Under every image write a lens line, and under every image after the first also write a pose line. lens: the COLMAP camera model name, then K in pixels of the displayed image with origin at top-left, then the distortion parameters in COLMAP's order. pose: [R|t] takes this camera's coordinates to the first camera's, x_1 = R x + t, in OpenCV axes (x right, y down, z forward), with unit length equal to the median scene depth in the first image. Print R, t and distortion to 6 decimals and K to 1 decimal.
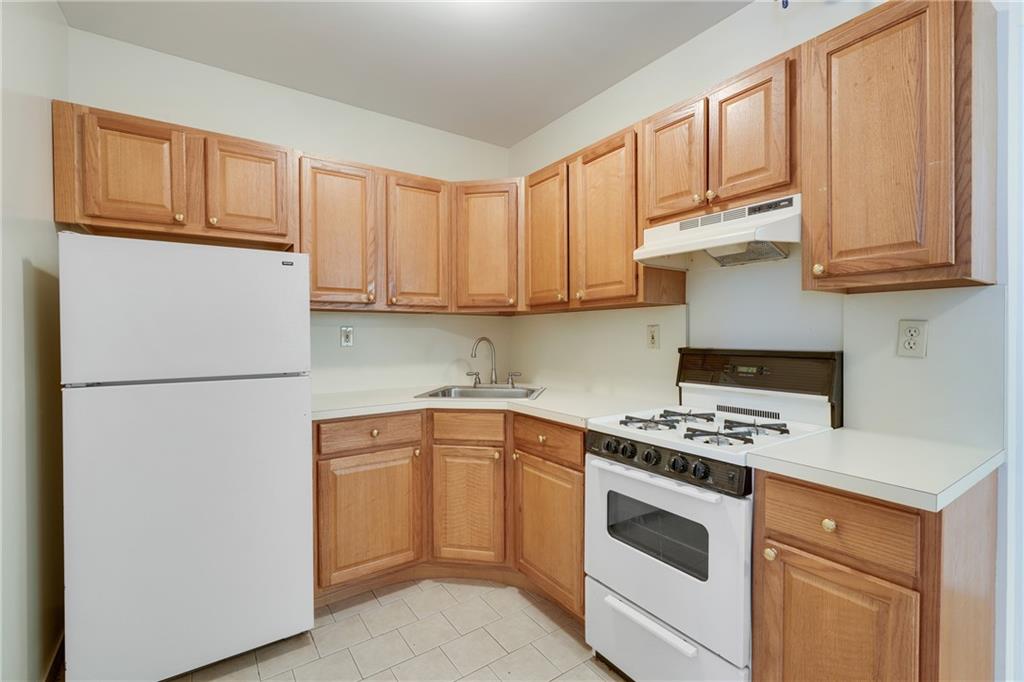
lens RADIAL K [[459.7, 0, 512.0], [0, 459.7, 341.0], [0, 0, 1]] dist [-0.000993, -0.000213]
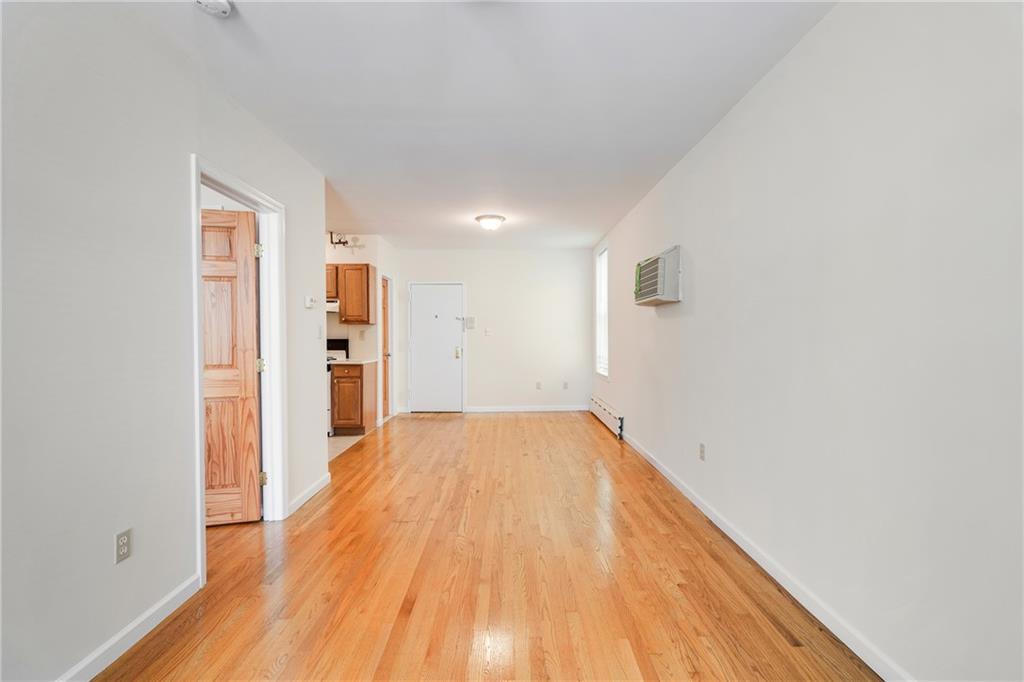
lens RADIAL K [[459.7, 0, 512.0], [0, 459.7, 341.0], [0, 0, 1]] dist [-0.000993, -0.000213]
pose [[0.564921, -0.005983, 0.825123, -2.126587], [0.010555, 0.999944, 0.000024, 0.068297], [-0.825077, 0.008696, 0.564953, -2.916561]]
